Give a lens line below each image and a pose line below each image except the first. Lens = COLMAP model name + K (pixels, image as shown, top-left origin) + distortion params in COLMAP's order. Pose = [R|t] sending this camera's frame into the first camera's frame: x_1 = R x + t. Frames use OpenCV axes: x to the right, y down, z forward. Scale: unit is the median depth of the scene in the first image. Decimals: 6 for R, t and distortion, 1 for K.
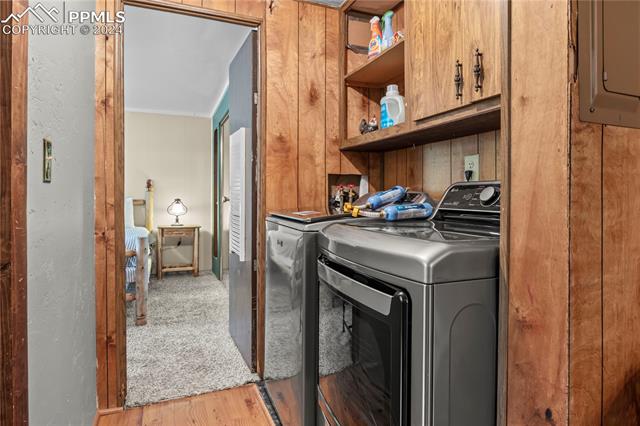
lens RADIAL K [[379.4, 0, 320.9], [0, 379.4, 197.1], [0, 0, 1]] dist [-0.005349, -0.000930]
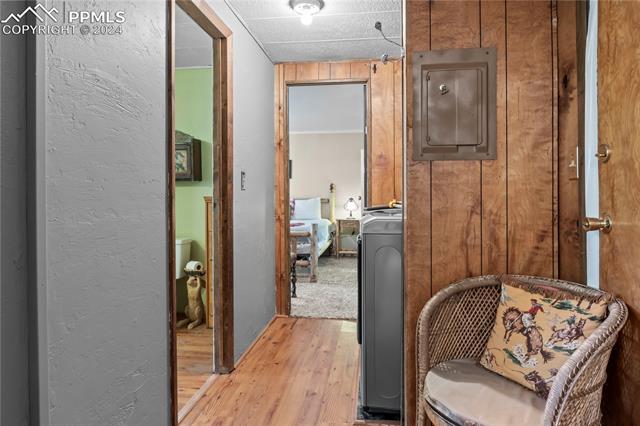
lens RADIAL K [[379.4, 0, 320.9], [0, 379.4, 197.1], [0, 0, 1]] dist [-0.005349, -0.000930]
pose [[0.861731, -0.001236, -0.507363, 0.499070], [0.000961, 0.999999, -0.000805, 0.004853], [0.507364, 0.000206, 0.861732, -0.440251]]
